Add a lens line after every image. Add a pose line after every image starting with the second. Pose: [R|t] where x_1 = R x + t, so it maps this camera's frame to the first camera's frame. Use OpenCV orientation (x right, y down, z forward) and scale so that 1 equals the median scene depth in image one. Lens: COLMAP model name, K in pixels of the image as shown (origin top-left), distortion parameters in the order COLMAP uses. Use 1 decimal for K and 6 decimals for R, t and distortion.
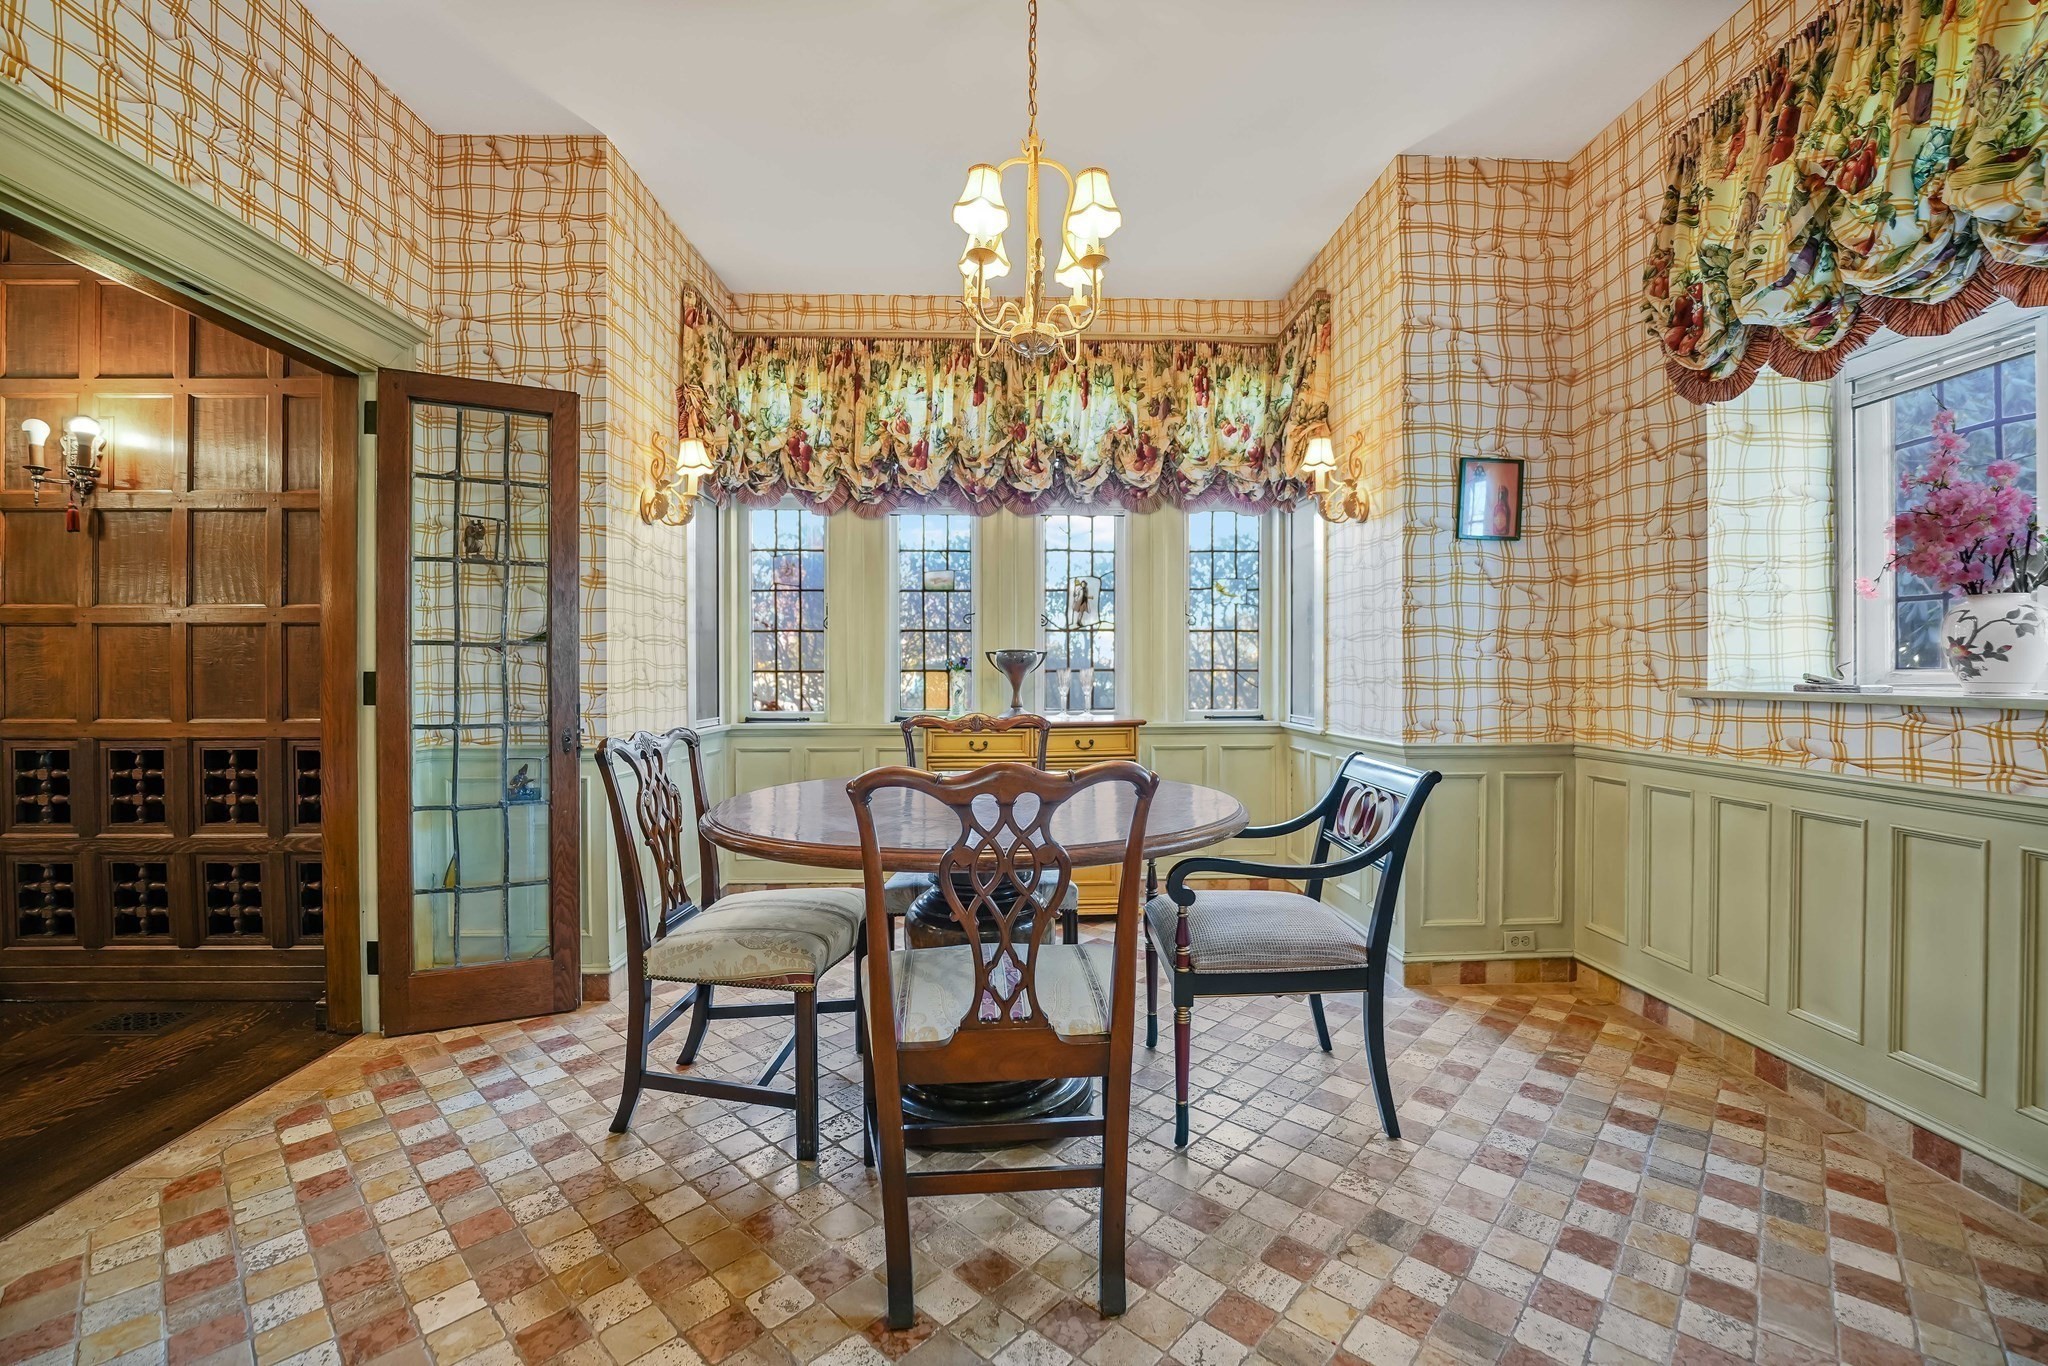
lens RADIAL K [[859.2, 0, 1012.5], [0, 859.2, 679.8], [0, 0, 1]] dist [-0.032152, 0.002958]
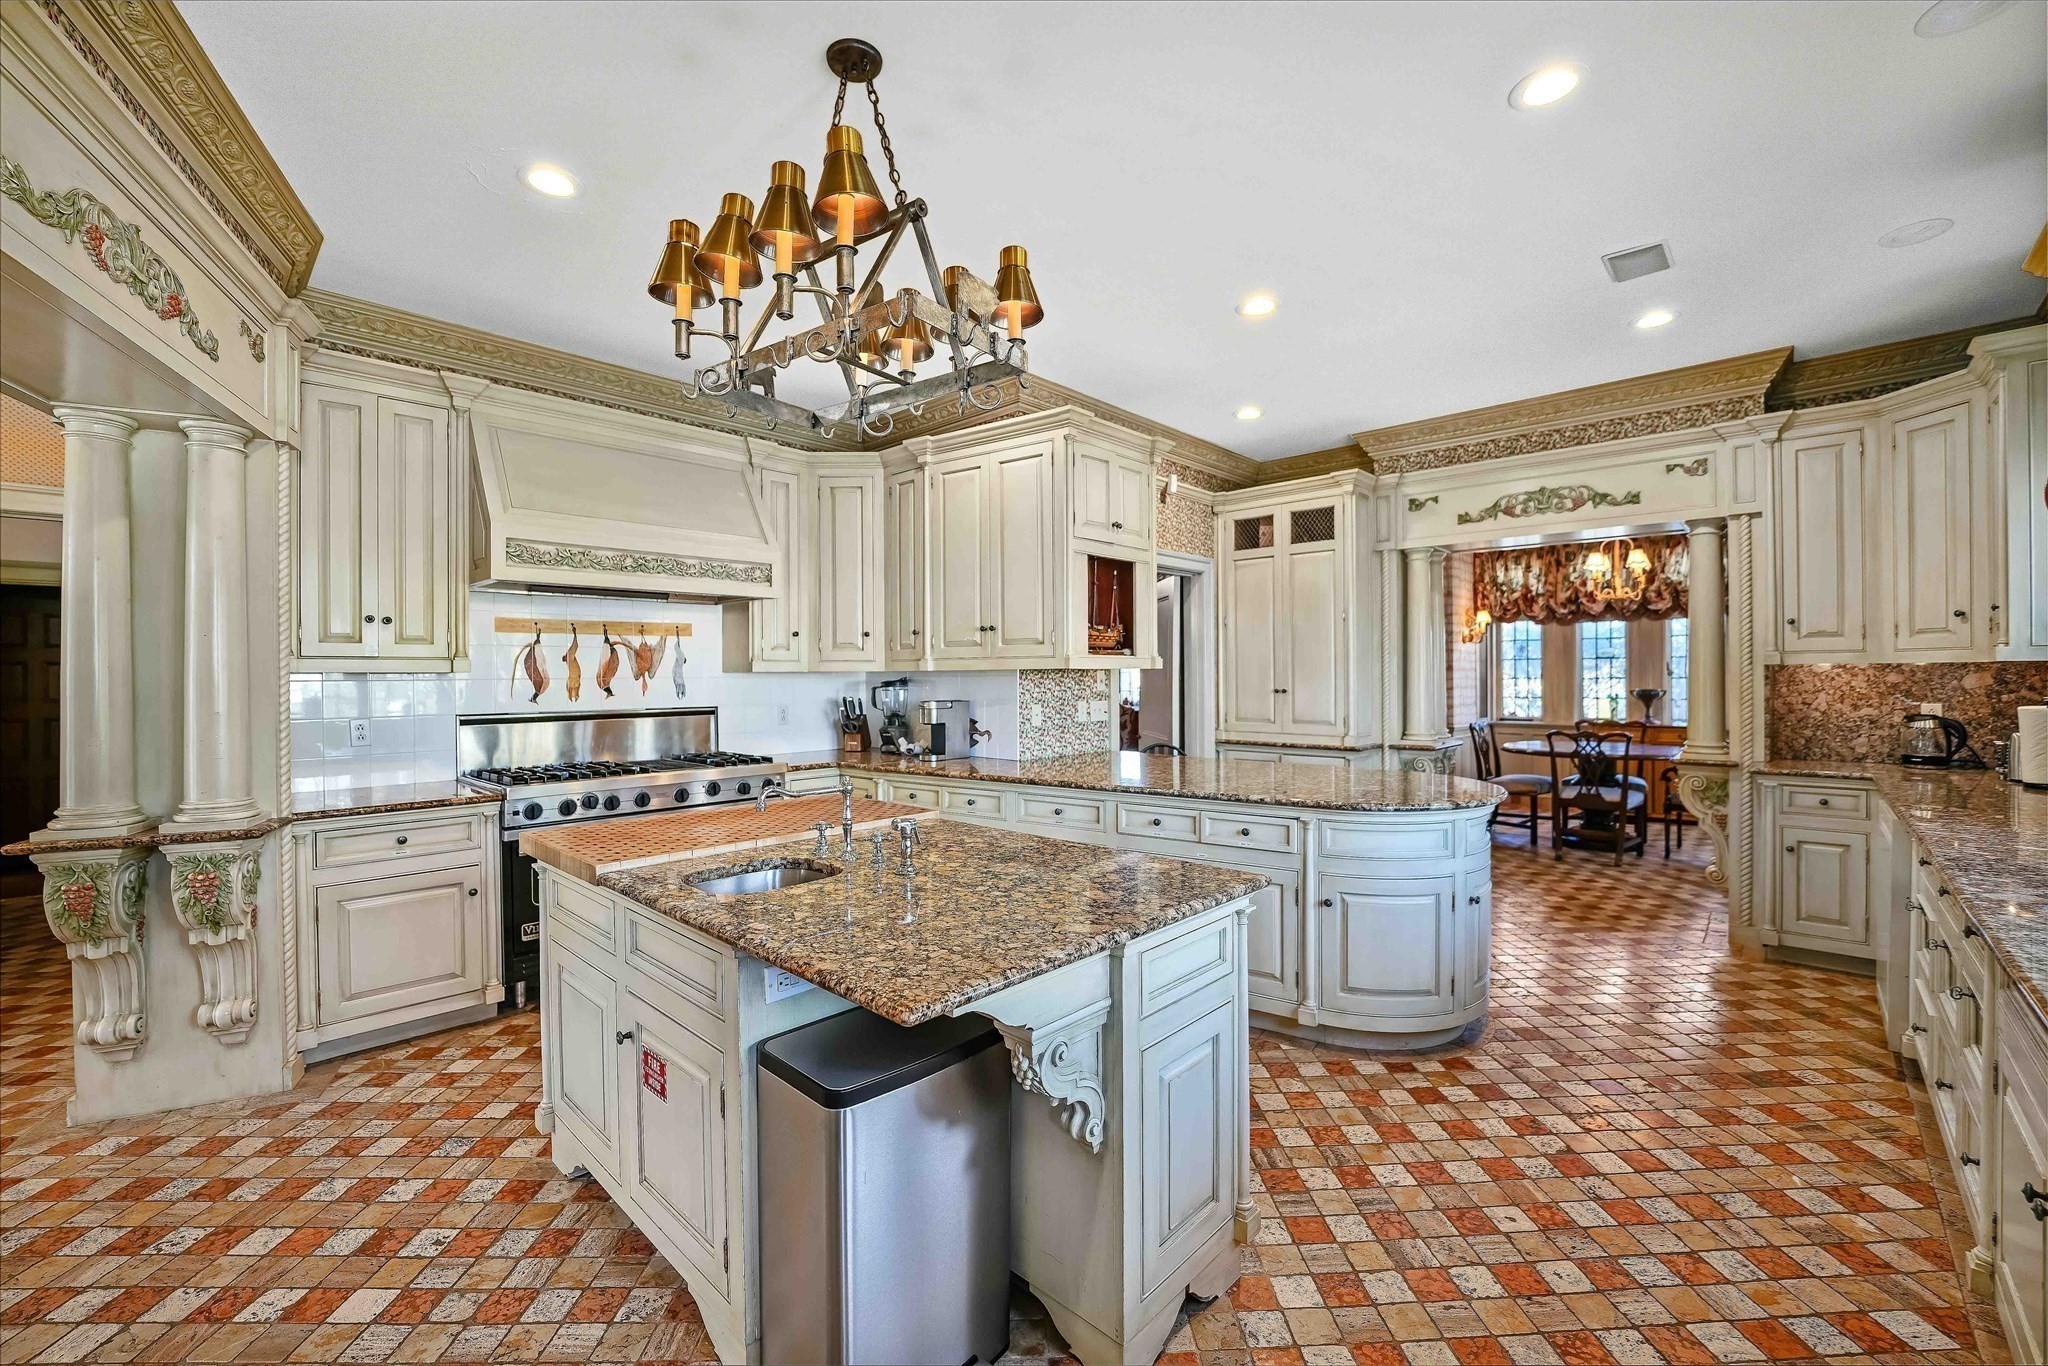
lens RADIAL K [[859.2, 0, 1001.5], [0, 859.2, 678.5], [0, 0, 1]] dist [-0.032152, 0.002958]
pose [[0.707957, 0.001983, -0.706252, 0.331750], [0.000170, 0.999996, 0.002978, -0.066950], [0.706255, -0.002229, 0.707954, -1.490537]]
